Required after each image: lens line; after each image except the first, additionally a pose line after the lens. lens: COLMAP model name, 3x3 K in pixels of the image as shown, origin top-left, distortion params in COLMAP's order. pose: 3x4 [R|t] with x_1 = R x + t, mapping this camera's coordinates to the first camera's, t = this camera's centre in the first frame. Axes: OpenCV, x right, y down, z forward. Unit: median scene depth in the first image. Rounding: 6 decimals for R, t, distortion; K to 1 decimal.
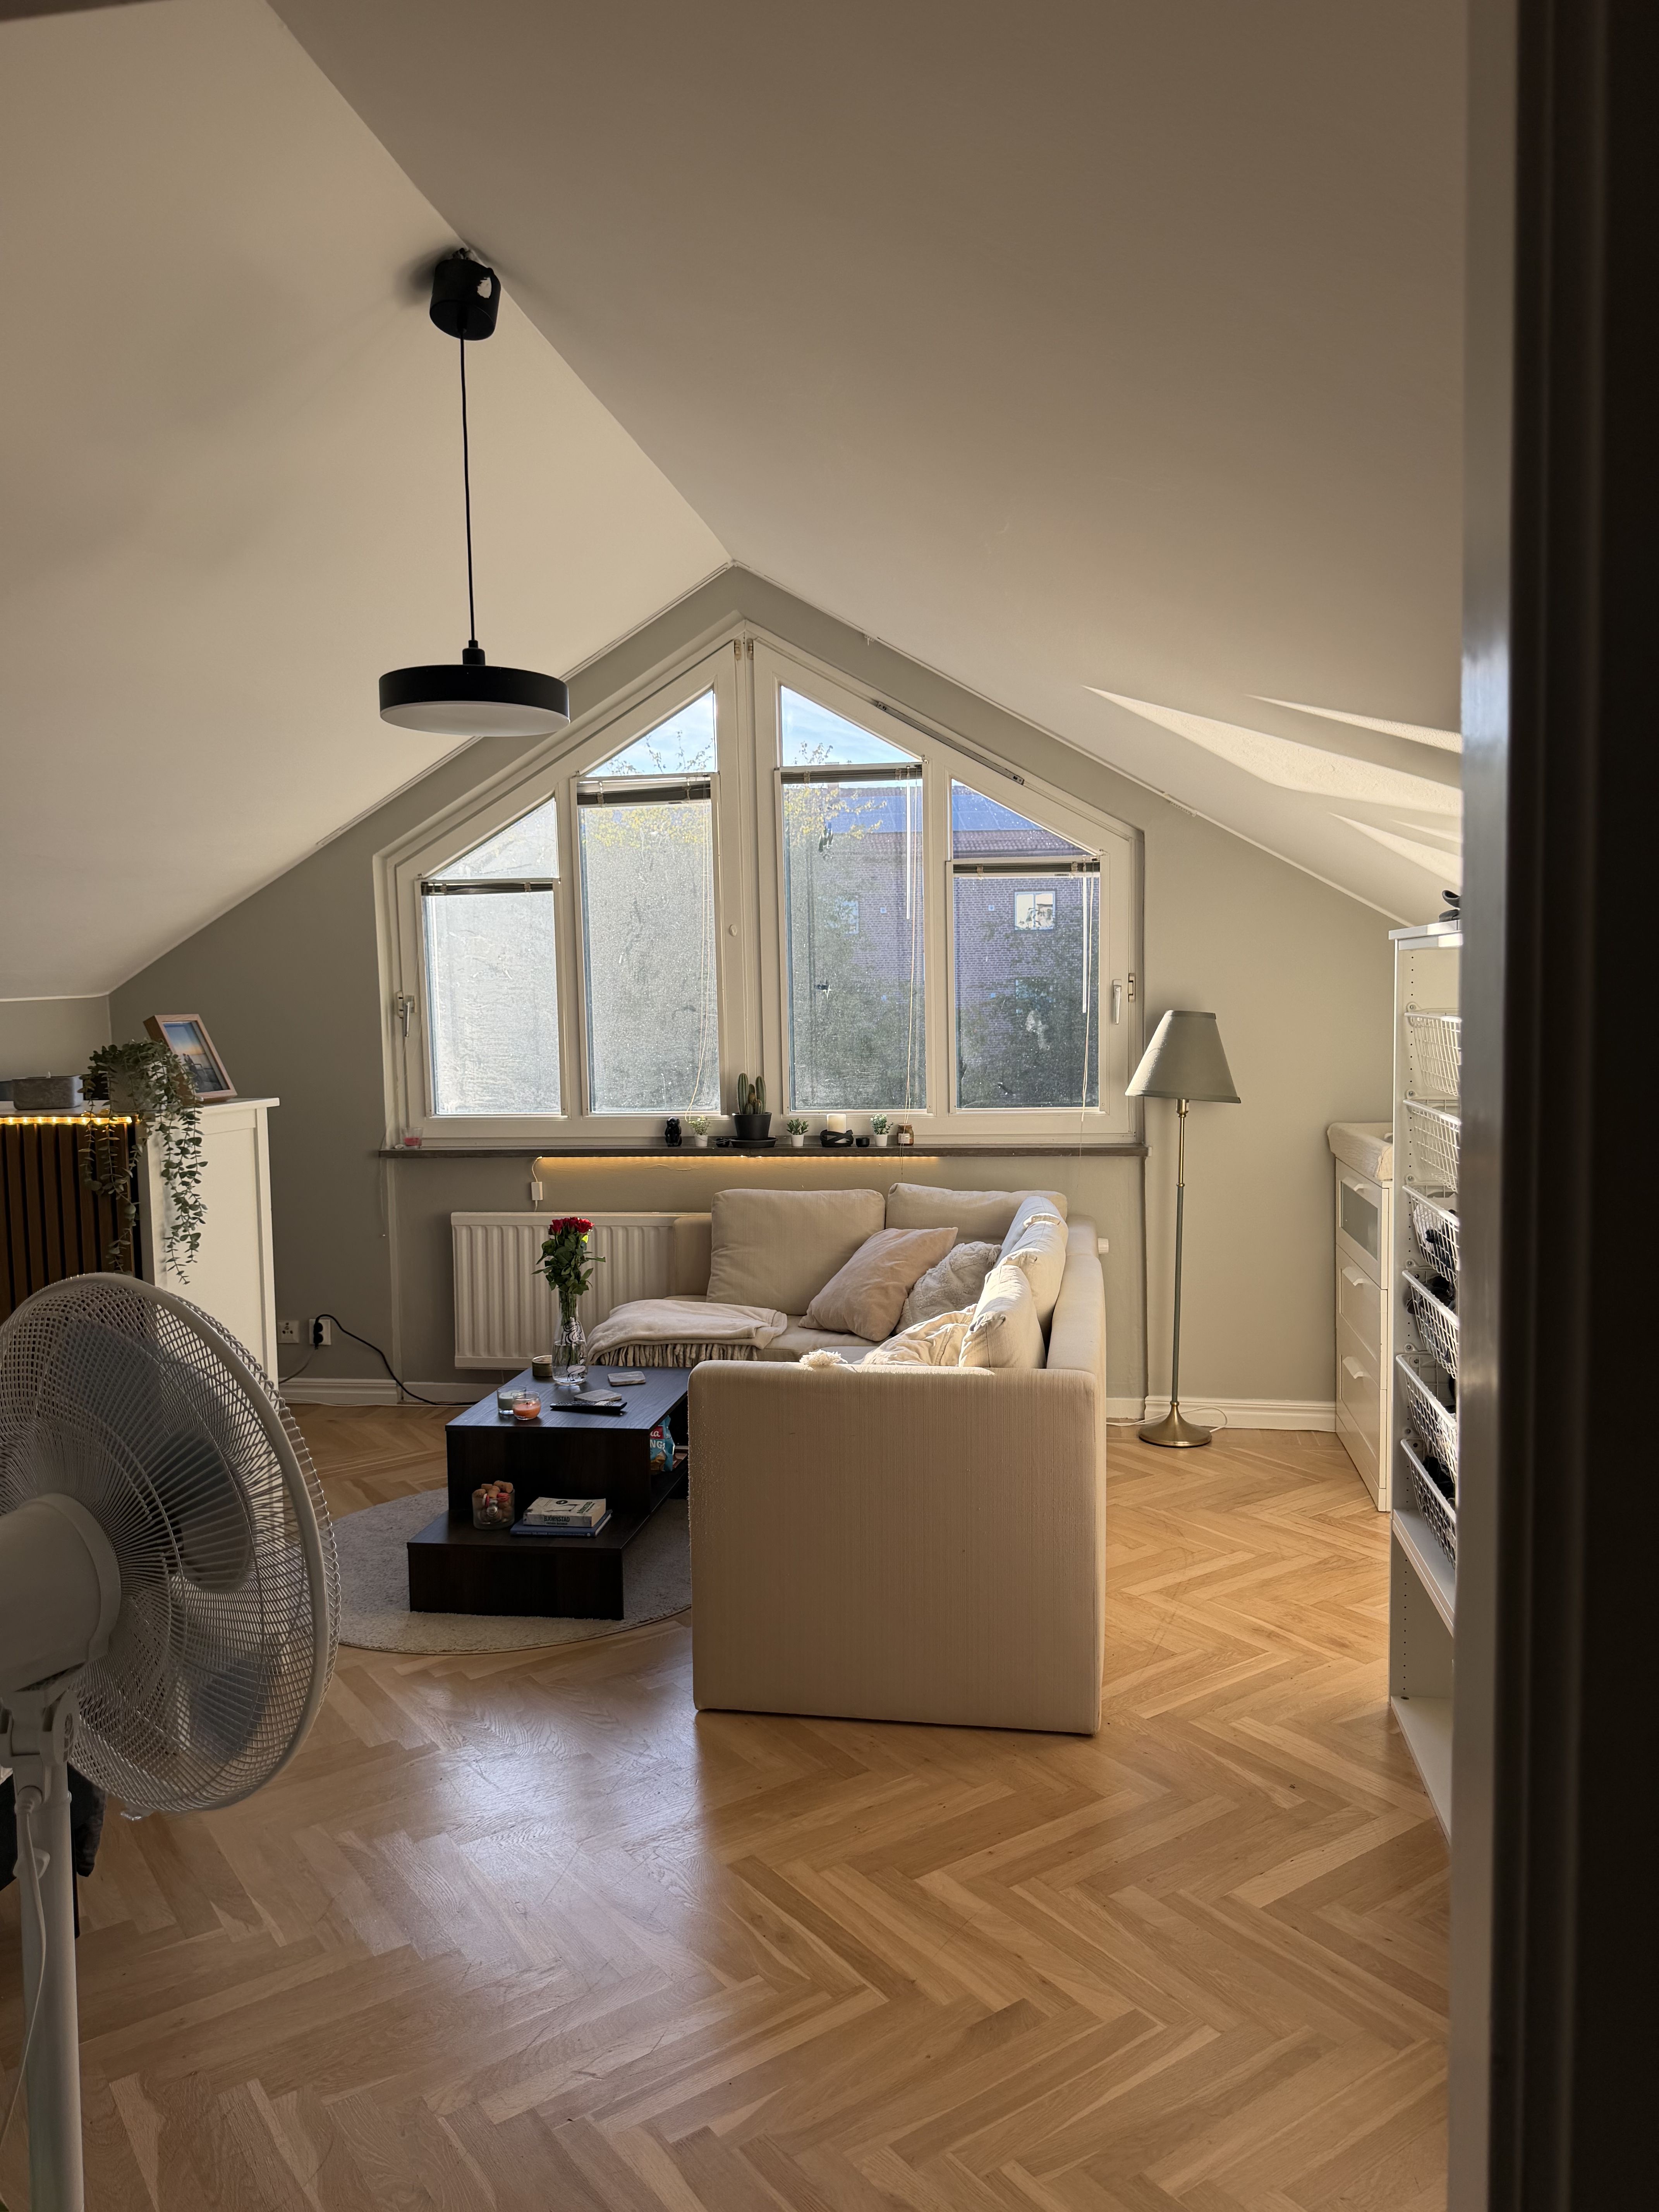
lens RADIAL K [[1609.0, 0, 838.7], [0, 1609.0, 1112.7], [0, 0, 1]] dist [0.060874, -0.058228]
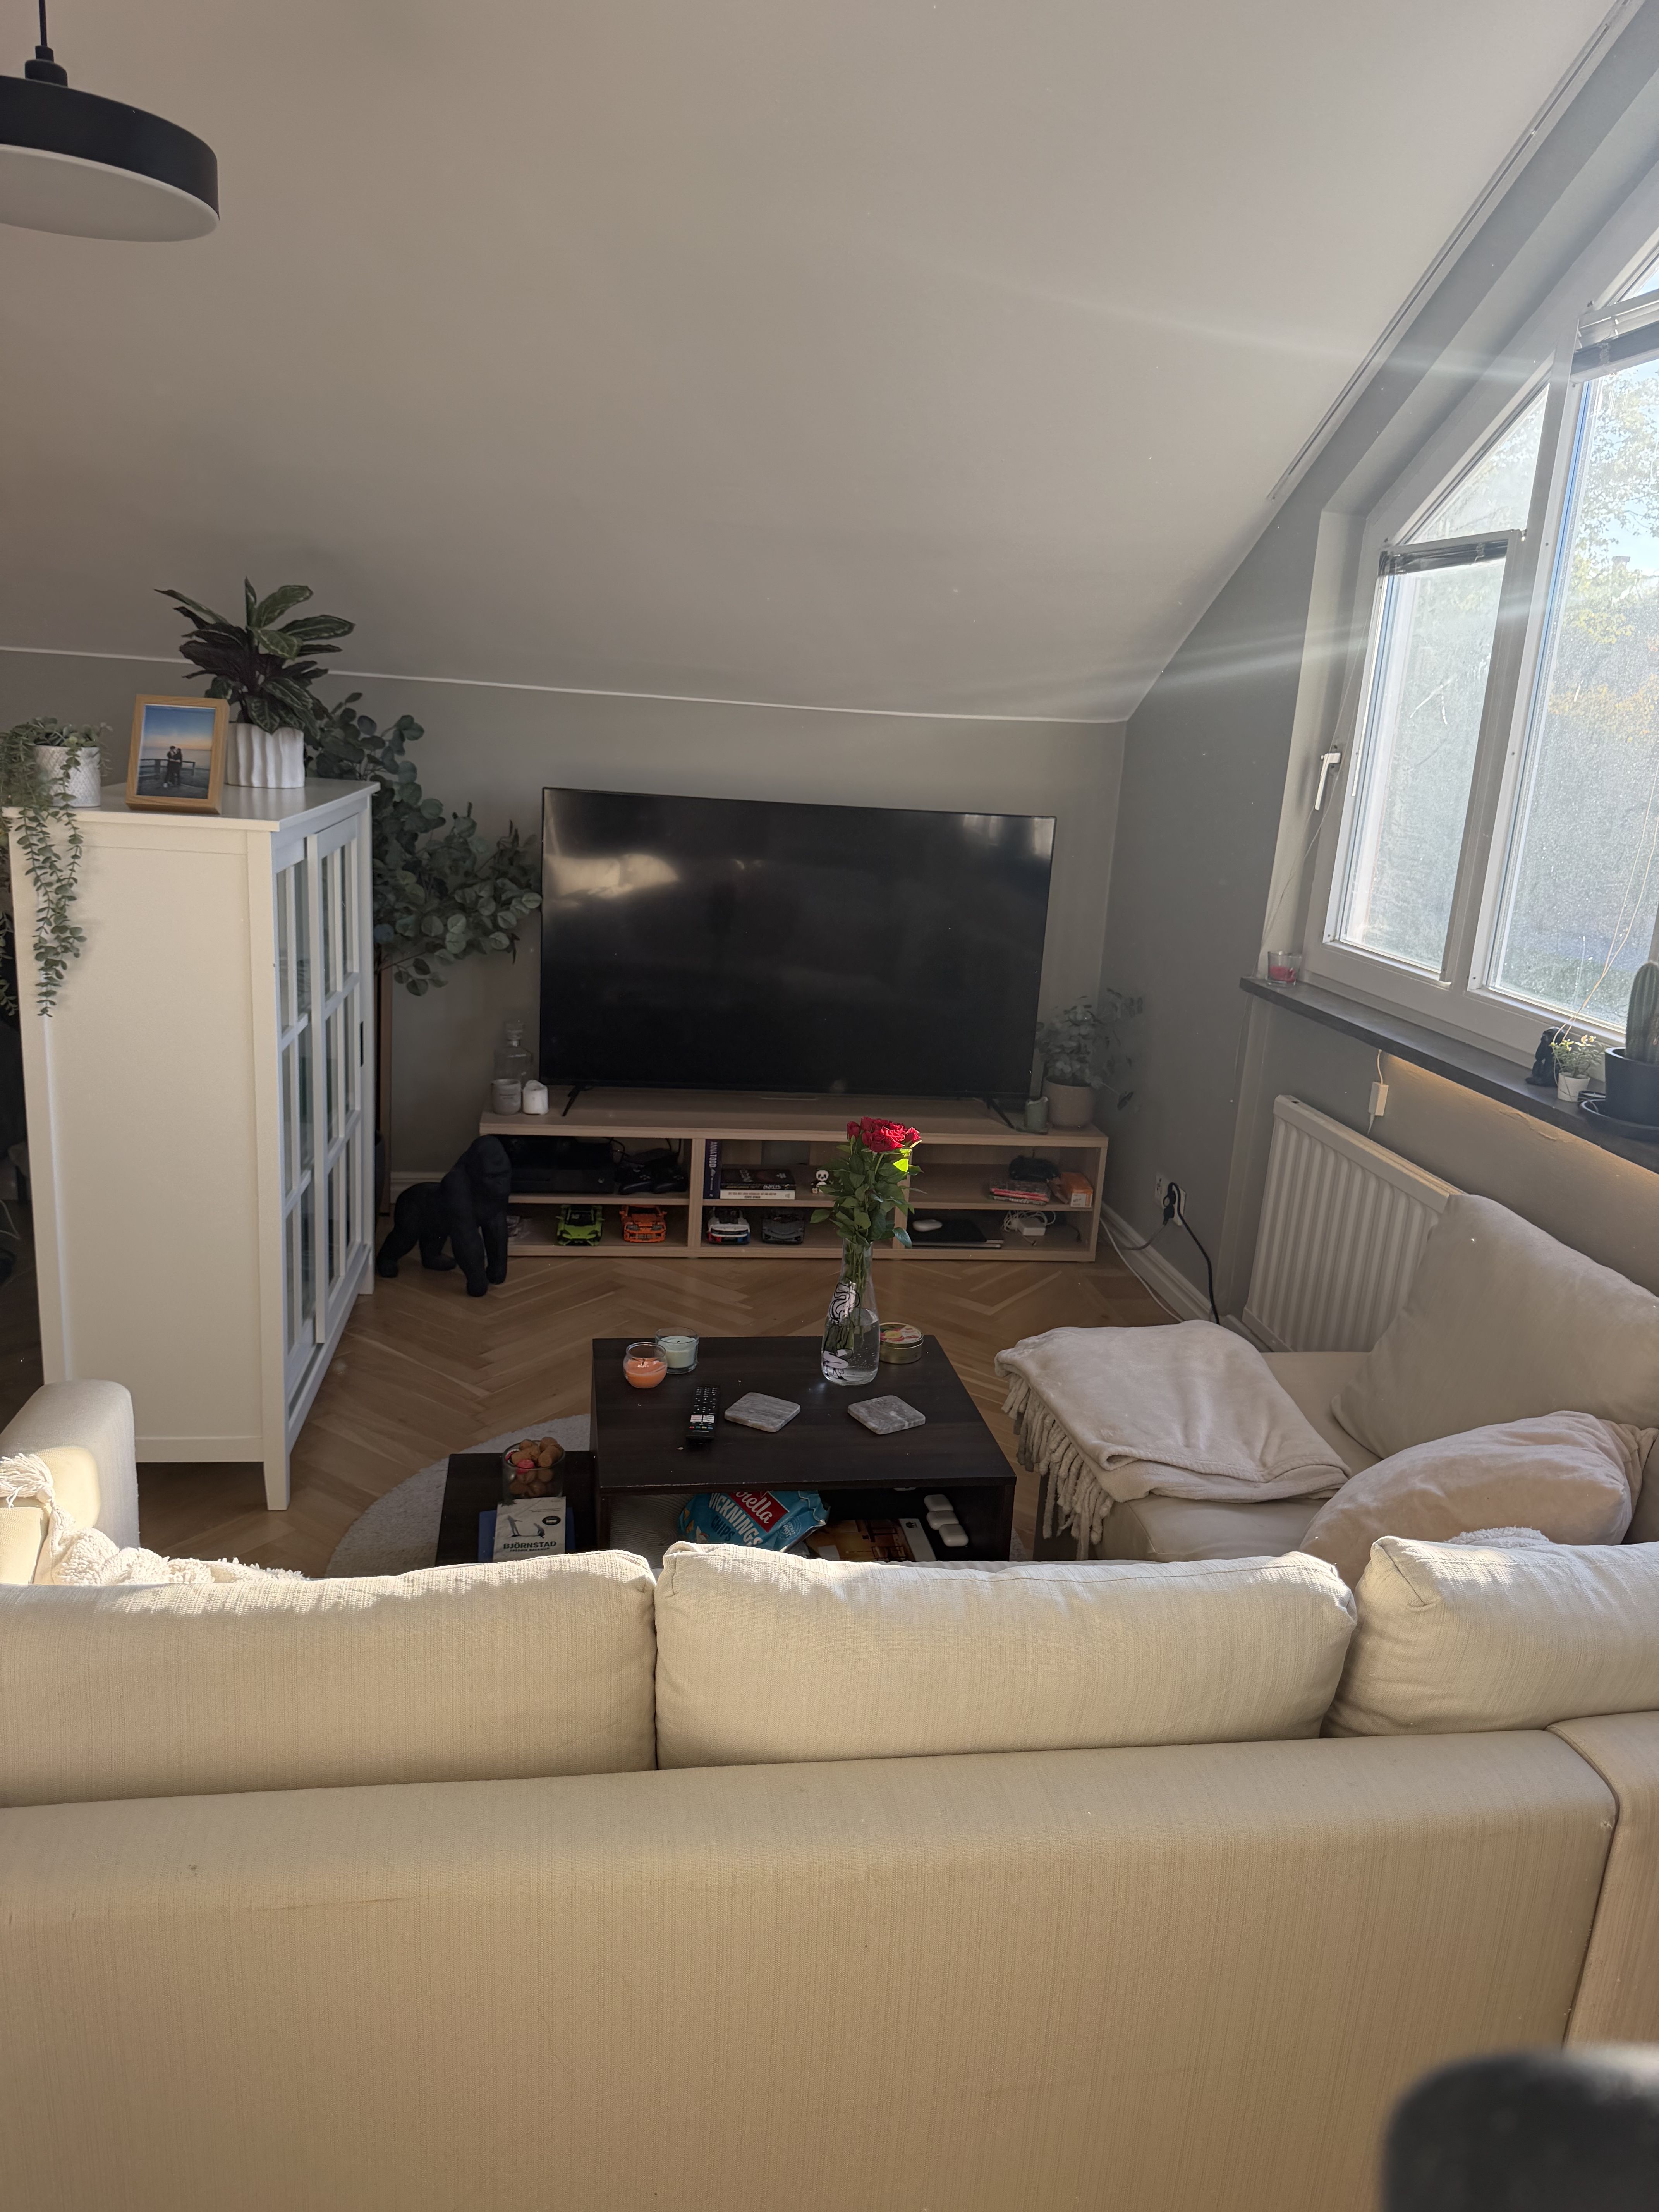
lens RADIAL K [[1609.0, 0, 823.9], [0, 1609.0, 1103.9], [0, 0, 1]] dist [0.060874, -0.058228]
pose [[0.316741, 0.268994, -0.909570, 0.468451], [-0.141023, 0.961641, 0.235285, -0.098911], [0.937970, 0.053746, 0.342525, 1.029780]]
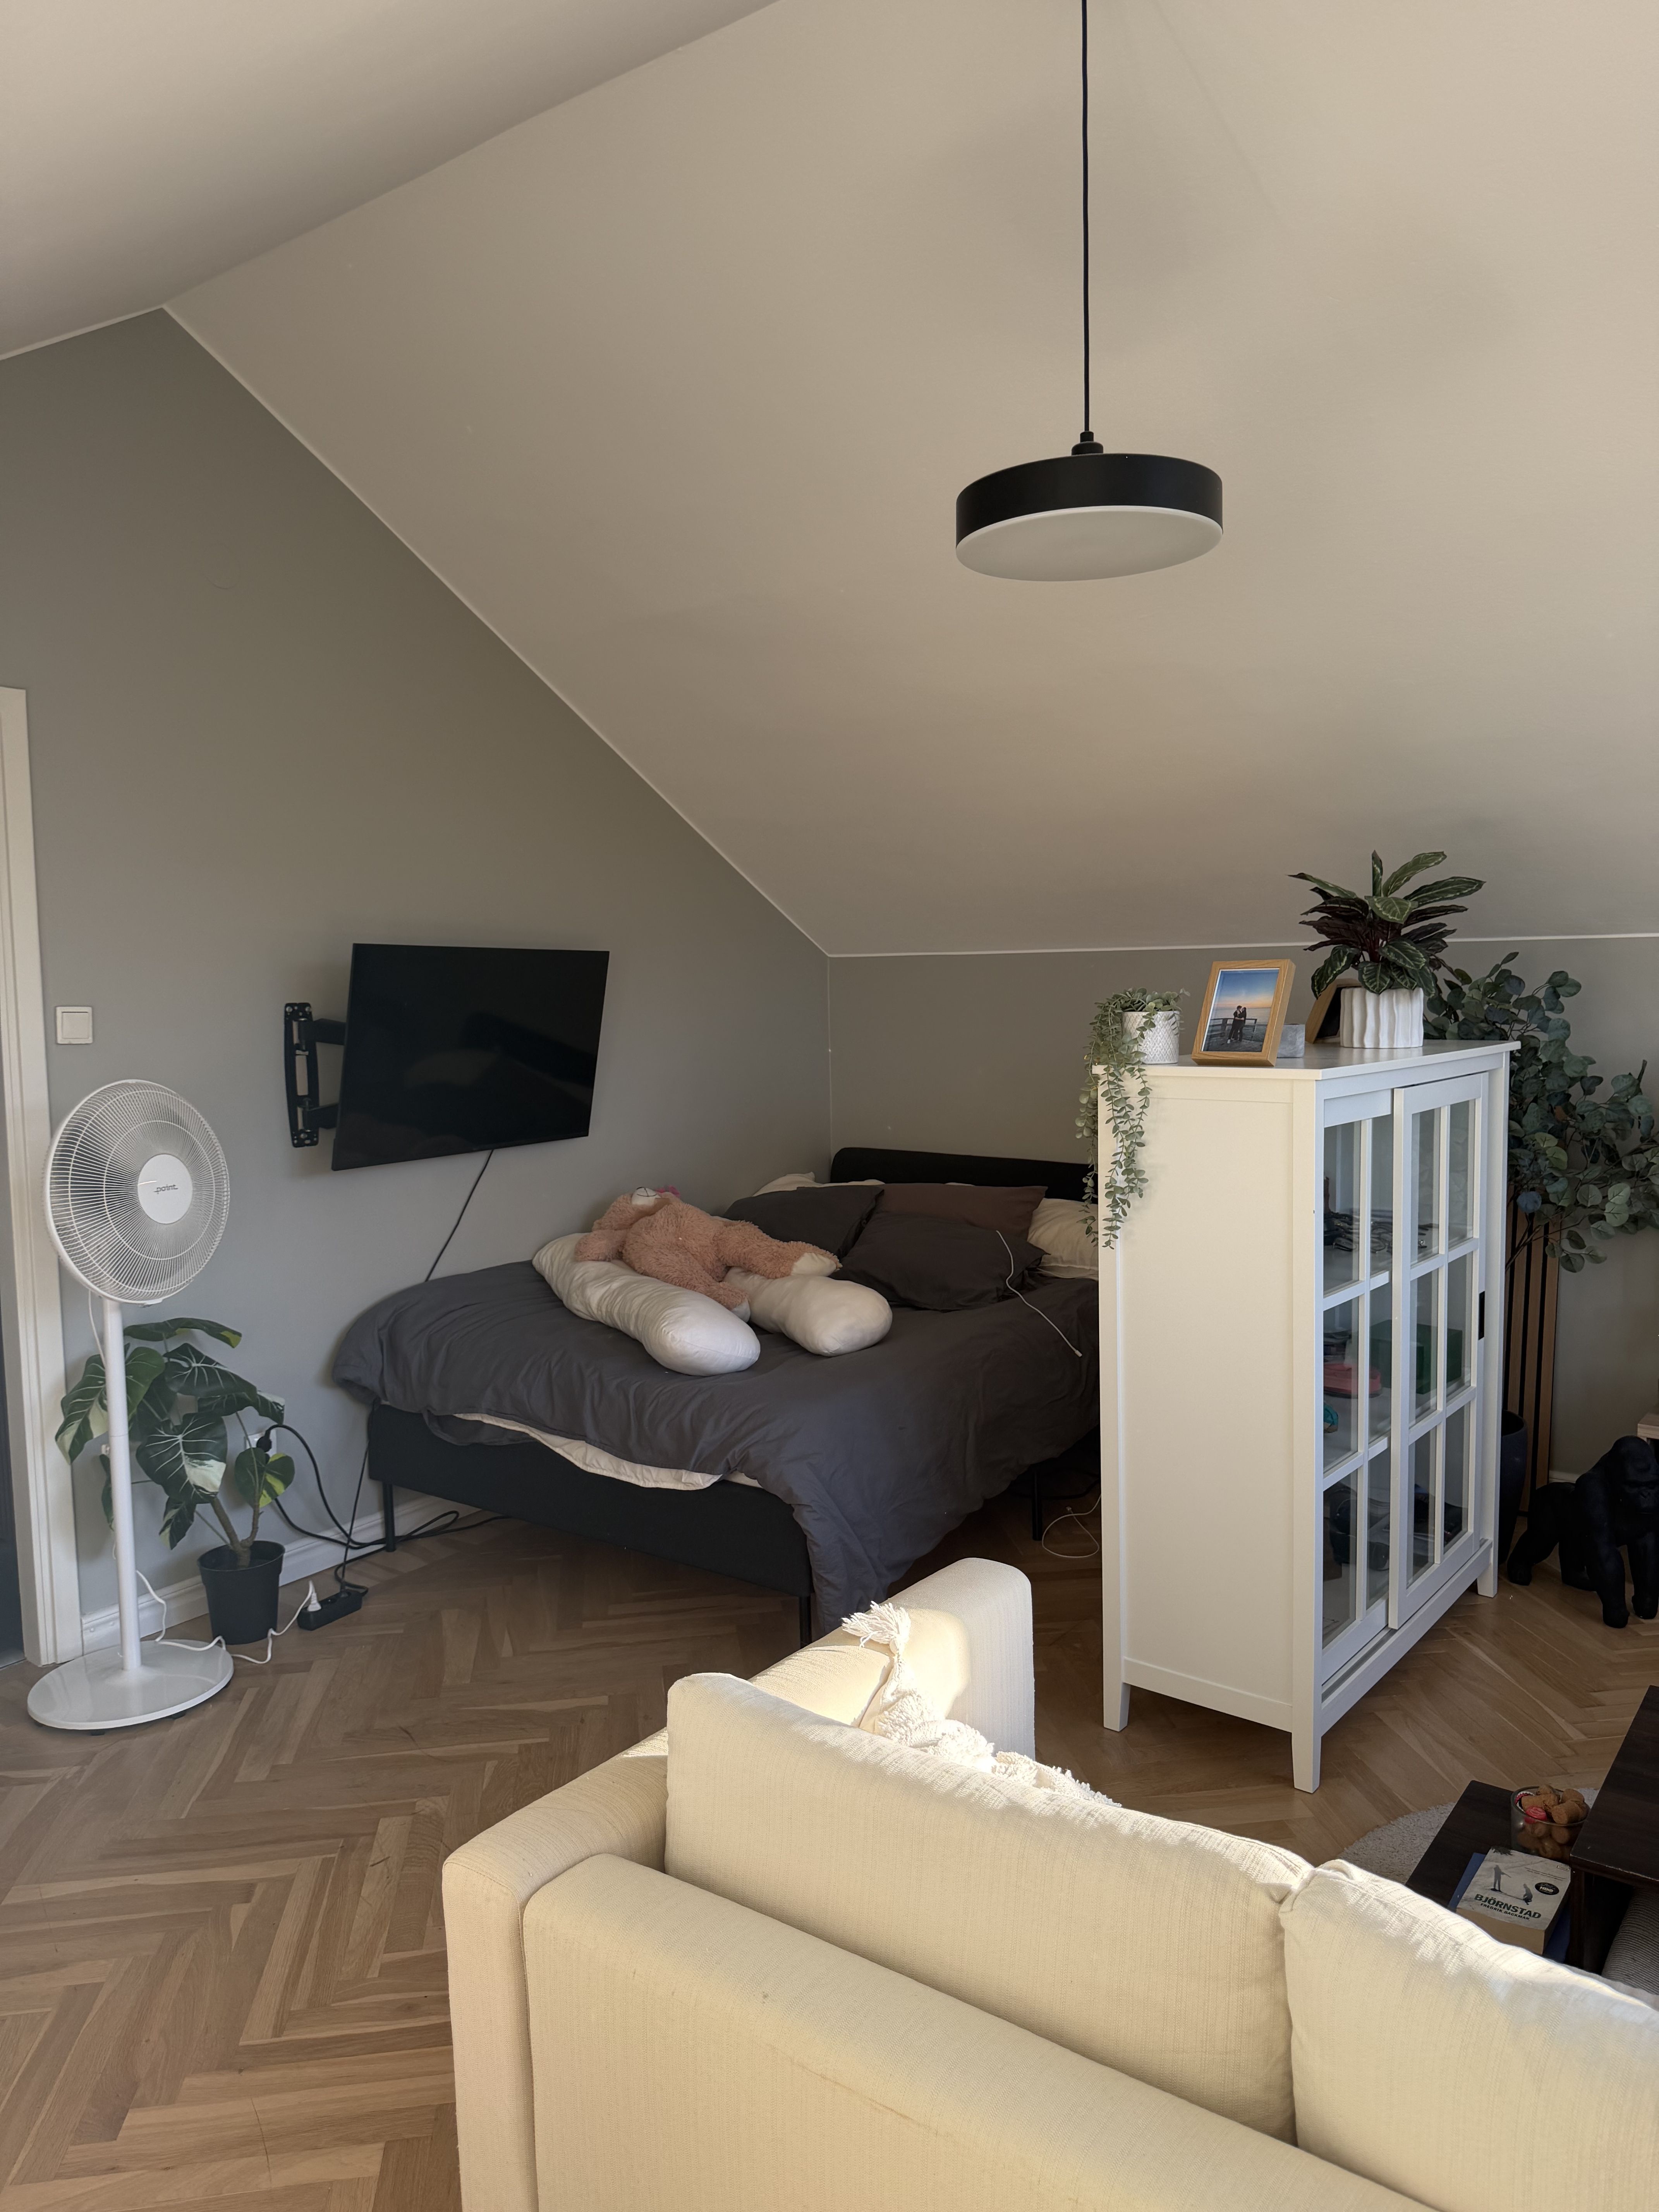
lens RADIAL K [[1609.0, 0, 845.4], [0, 1609.0, 1104.3], [0, 0, 1]] dist [0.060874, -0.058228]
pose [[-0.472295, 0.093139, -0.876506, 0.446113], [-0.041201, 0.990982, 0.127504, -0.085780], [0.880477, 0.096332, -0.464199, 1.182534]]
